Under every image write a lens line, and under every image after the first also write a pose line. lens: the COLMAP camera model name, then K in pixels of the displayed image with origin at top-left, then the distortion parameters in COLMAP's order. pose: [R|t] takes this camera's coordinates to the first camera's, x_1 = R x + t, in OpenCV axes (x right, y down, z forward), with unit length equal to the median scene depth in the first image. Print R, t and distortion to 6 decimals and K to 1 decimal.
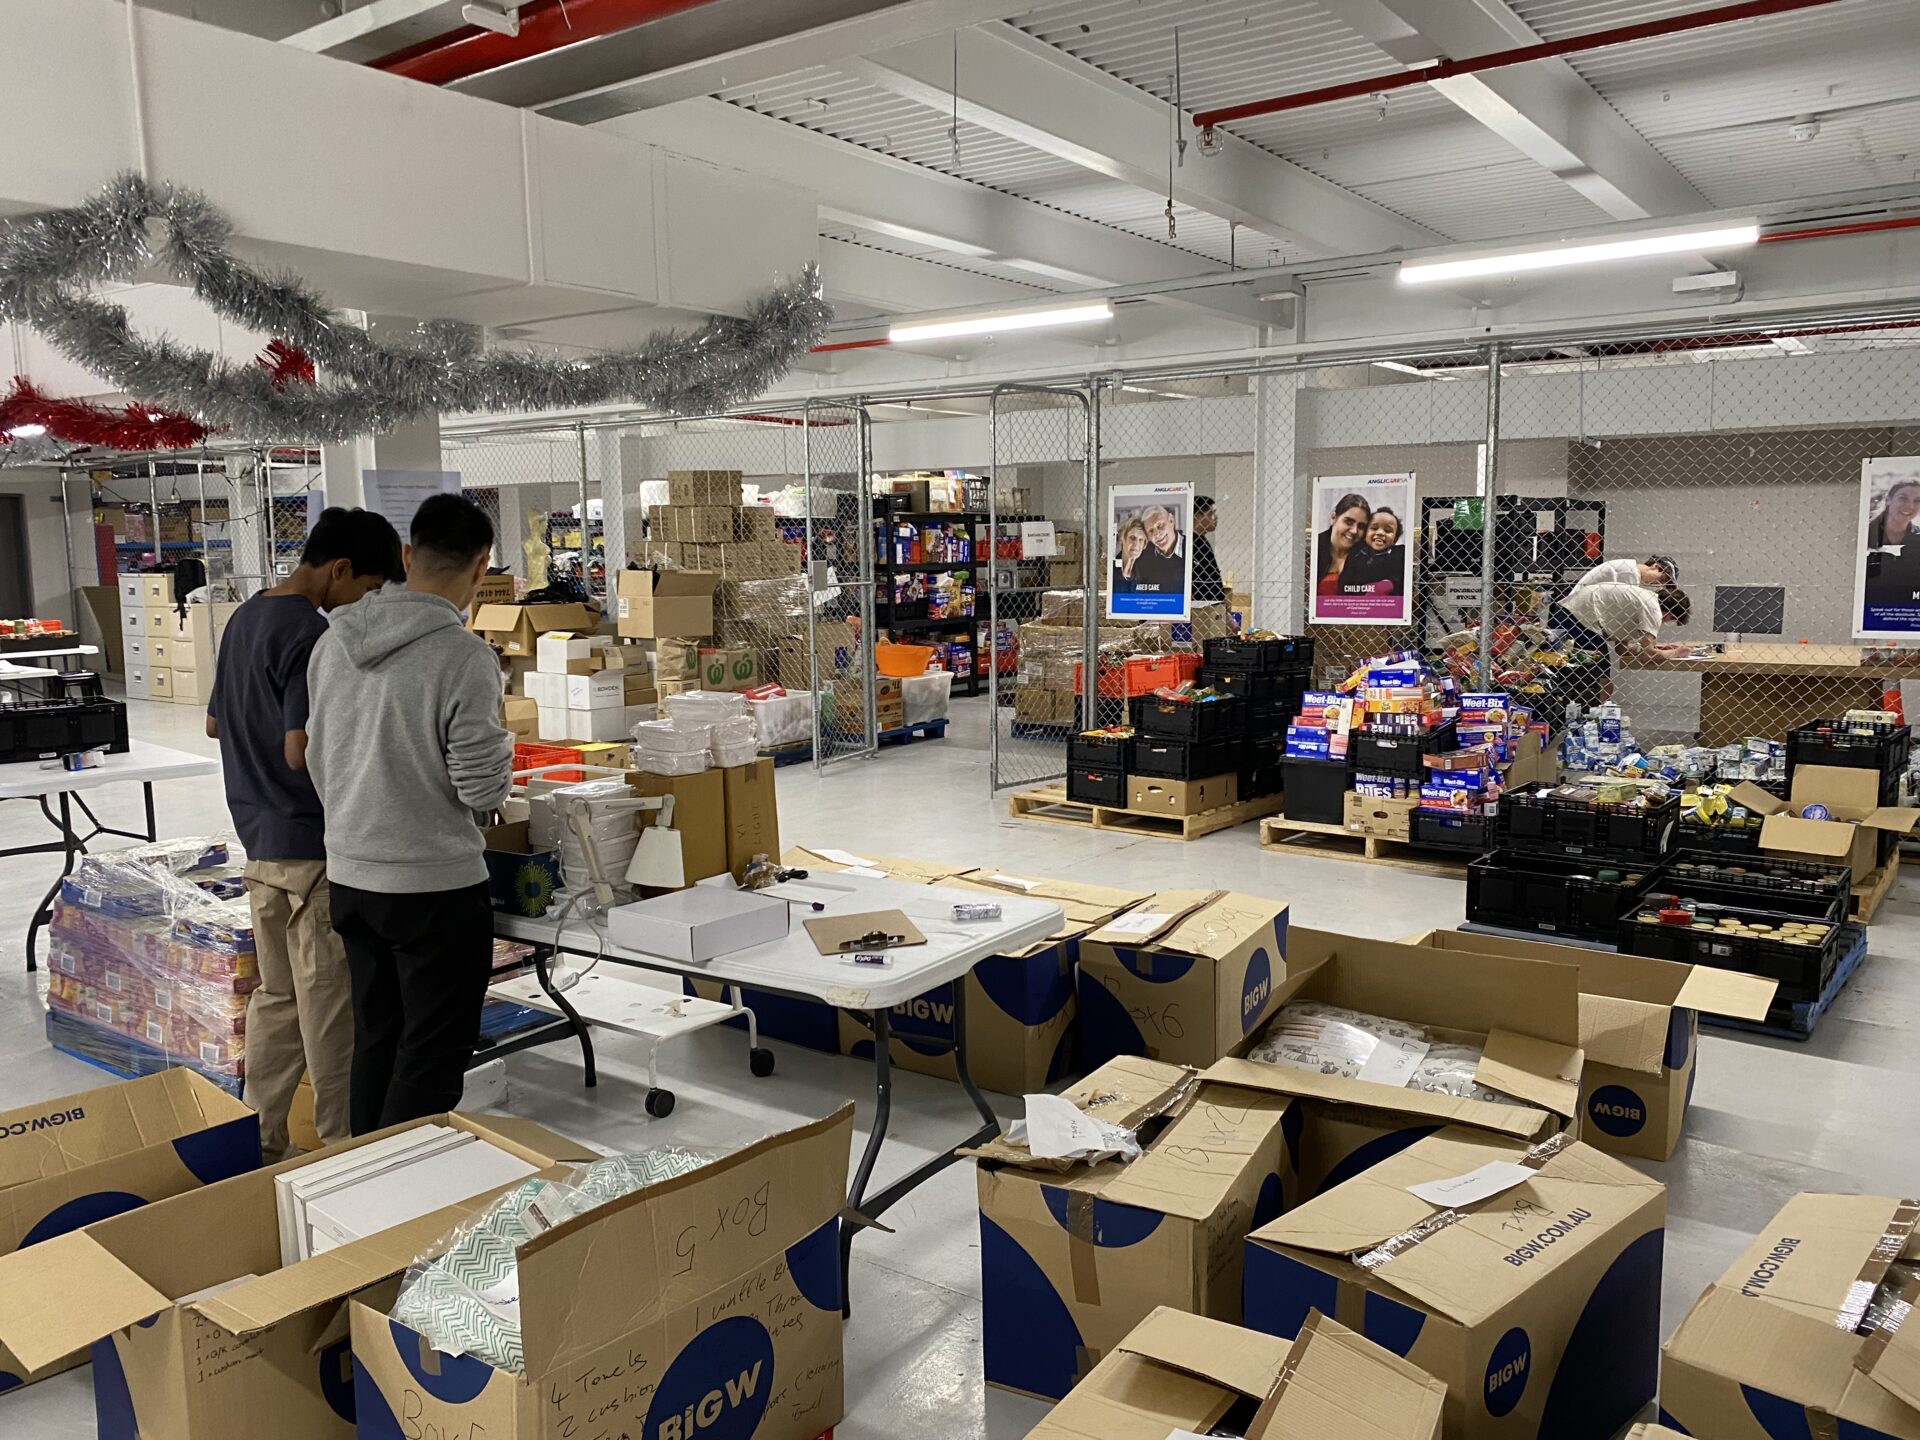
lens RADIAL K [[1469.9, 0, 954.2], [0, 1469.9, 698.0], [0, 0, 1]] dist [0.032200, -0.047183]
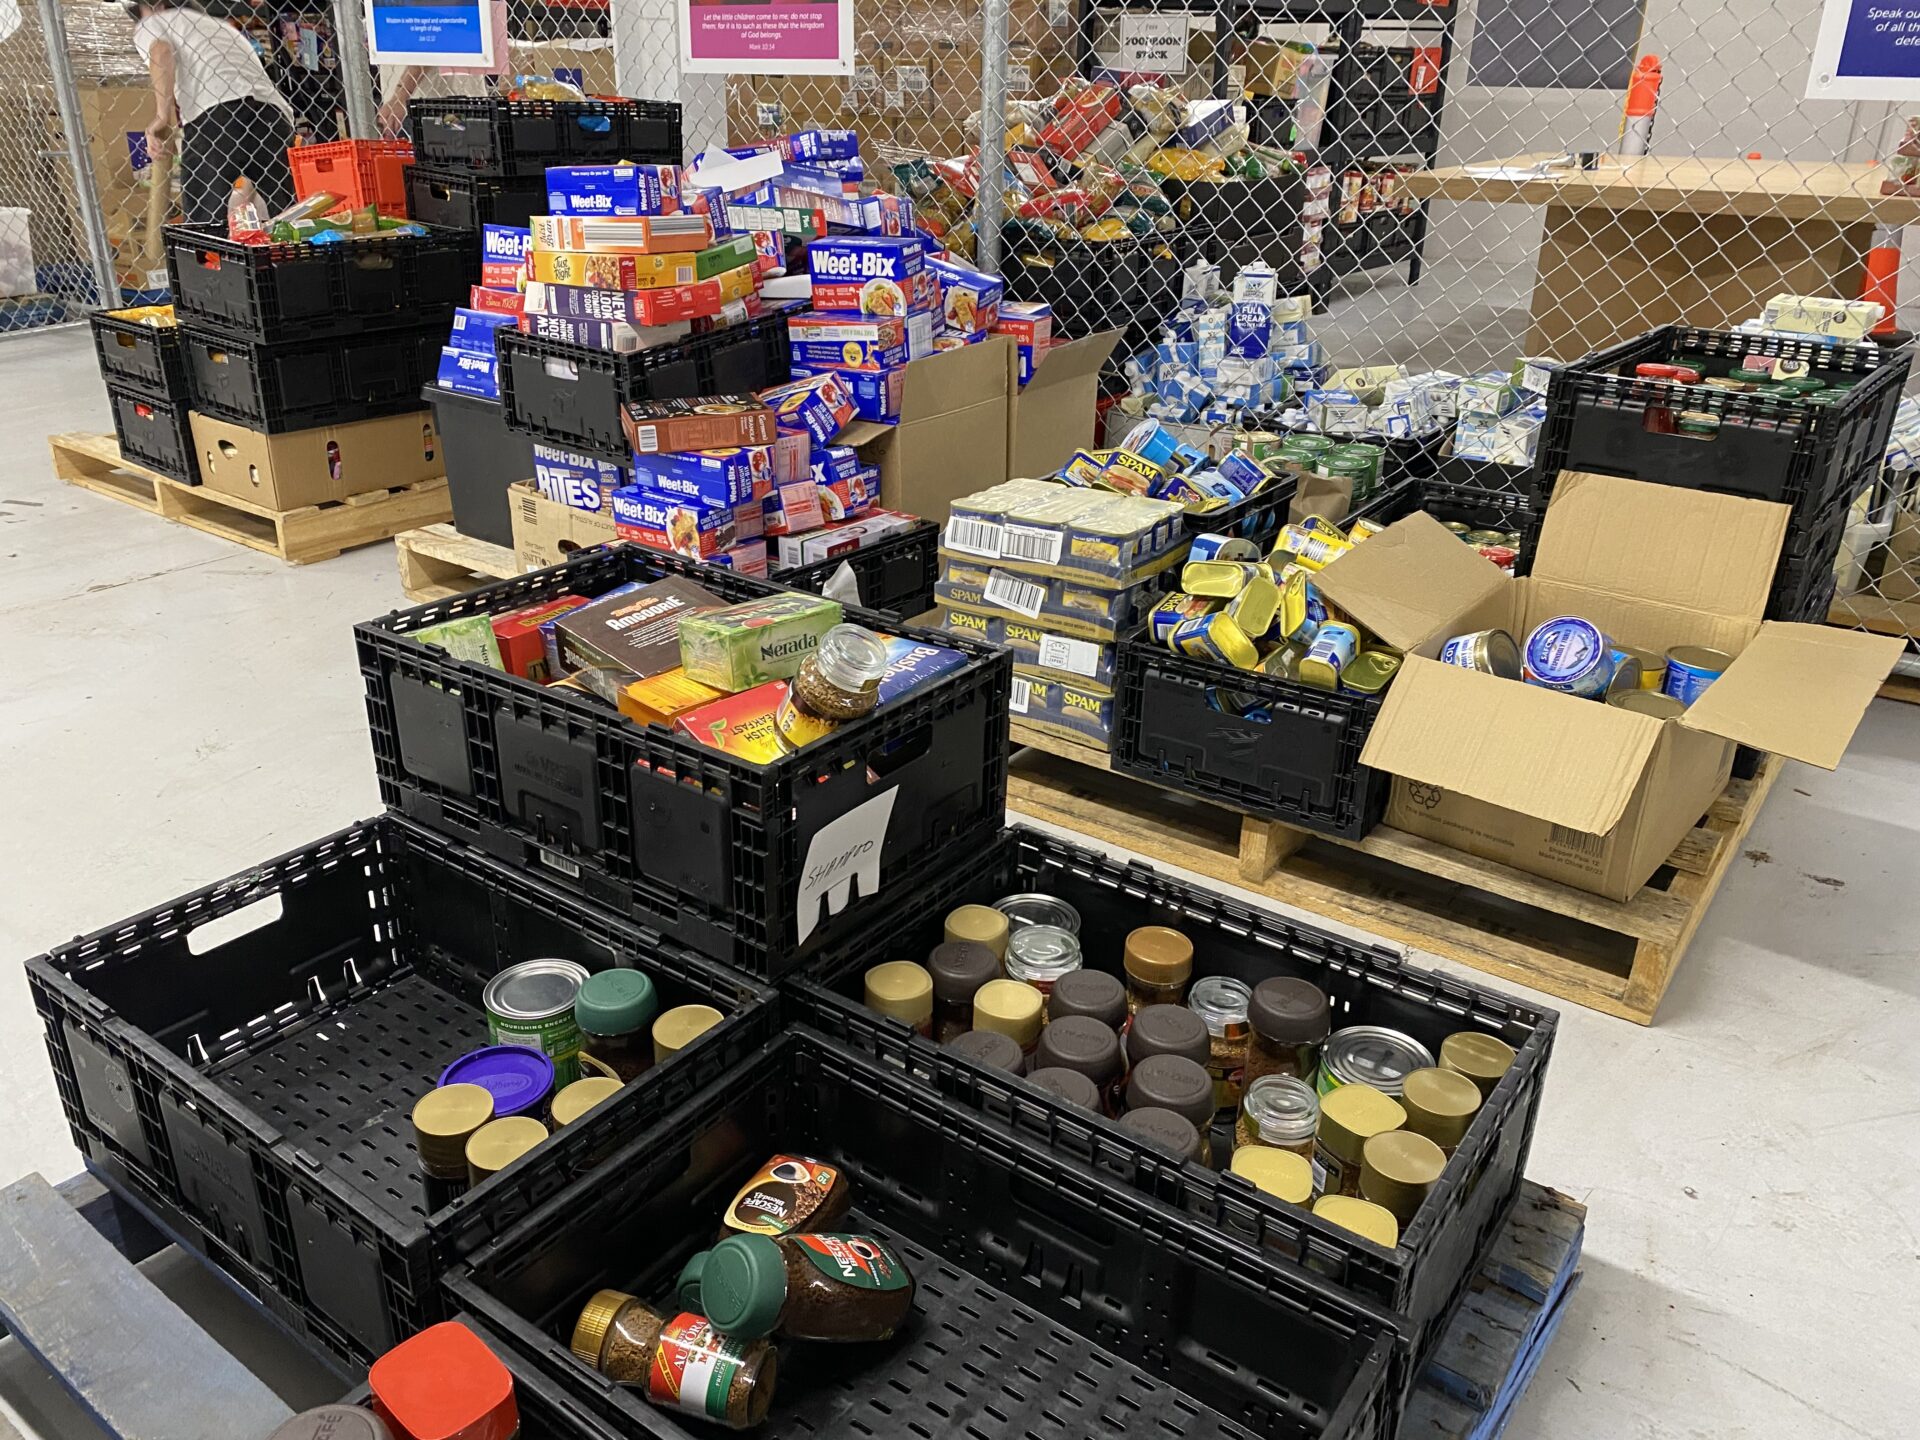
lens RADIAL K [[1469.9, 0, 954.2], [0, 1469.9, 698.0], [0, 0, 1]] dist [0.032200, -0.047183]
pose [[0.999586, 0.012713, 0.025797, 0.191815], [-0.019869, 0.953771, 0.299877, -0.002290], [-0.020793, -0.300265, 0.953629, 0.300775]]
